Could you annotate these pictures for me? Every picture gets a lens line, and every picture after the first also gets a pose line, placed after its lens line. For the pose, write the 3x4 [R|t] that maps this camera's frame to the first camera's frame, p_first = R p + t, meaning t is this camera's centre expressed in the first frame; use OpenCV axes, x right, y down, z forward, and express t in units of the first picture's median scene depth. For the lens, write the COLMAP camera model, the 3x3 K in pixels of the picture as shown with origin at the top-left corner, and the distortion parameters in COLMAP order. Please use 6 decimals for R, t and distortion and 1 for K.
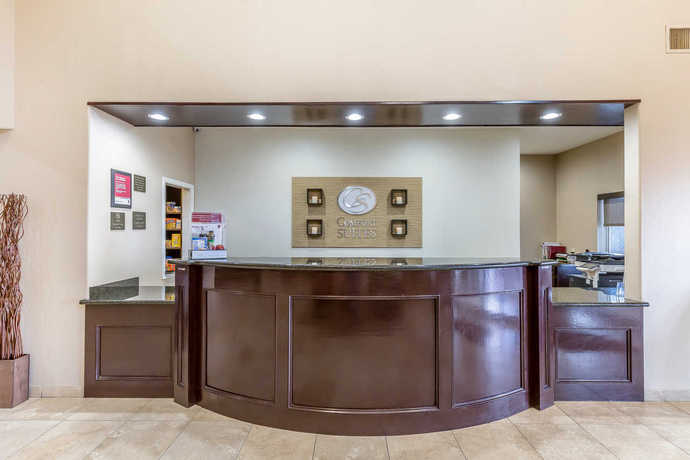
lens RADIAL K [[325.1, 0, 345.0], [0, 325.1, 230.0], [0, 0, 1]] dist [0.001981, 0.000334]
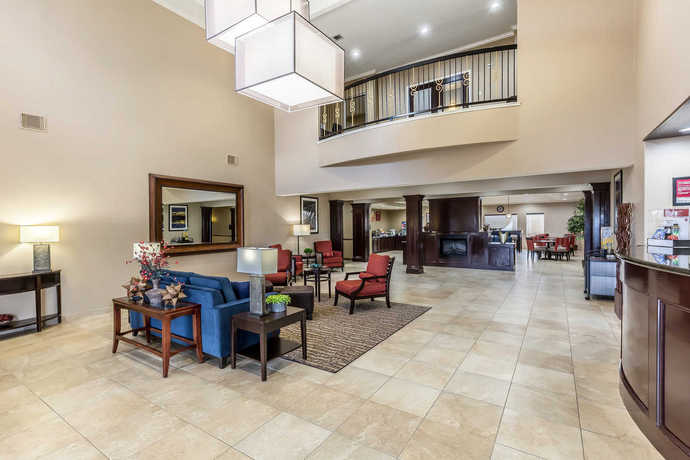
lens RADIAL K [[325.1, 0, 345.0], [0, 325.1, 230.0], [0, 0, 1]] dist [0.001981, 0.000334]
pose [[-0.541031, 0.018417, -0.840801, 1.166129], [0.011009, 0.999830, 0.014817, -0.005147], [0.840930, -0.001240, -0.541142, 0.589650]]
